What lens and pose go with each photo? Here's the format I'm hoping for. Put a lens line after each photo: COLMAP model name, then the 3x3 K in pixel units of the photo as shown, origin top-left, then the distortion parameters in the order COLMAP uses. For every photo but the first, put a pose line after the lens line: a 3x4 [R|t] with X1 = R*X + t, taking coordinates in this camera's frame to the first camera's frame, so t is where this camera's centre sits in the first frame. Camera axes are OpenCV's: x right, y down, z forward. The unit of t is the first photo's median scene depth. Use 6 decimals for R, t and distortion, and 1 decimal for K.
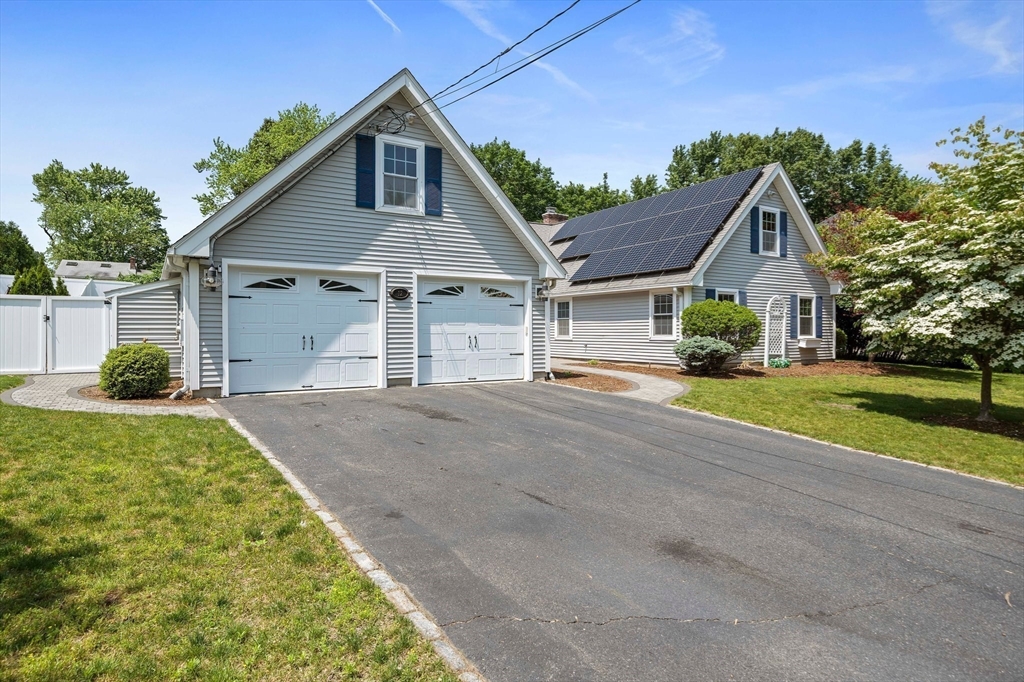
lens RADIAL K [[558.0, 0, 512.0], [0, 558.0, 341.0], [0, 0, 1]] dist [0.033333, 0.000016]
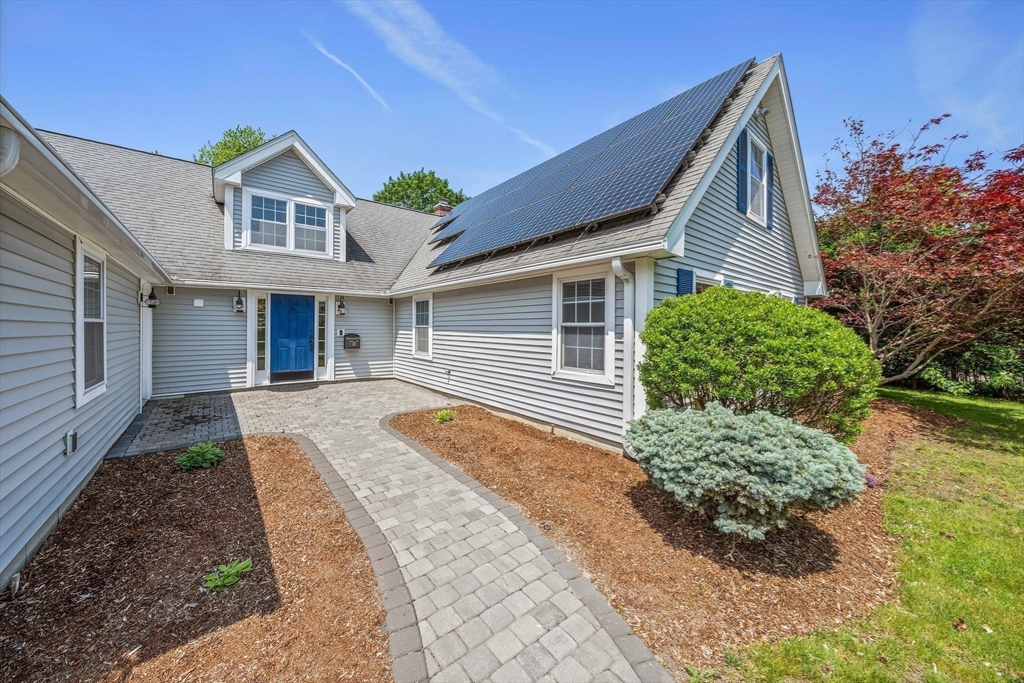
lens RADIAL K [[356.0, 0, 505.9], [0, 356.0, 335.3], [0, 0, 1]] dist [-0.006181, -0.000005]
pose [[0.992721, 0.006218, 0.120273, 0.171340], [-0.006577, 0.999975, 0.002590, -0.038559], [-0.120254, -0.003362, 0.992737, 0.710586]]
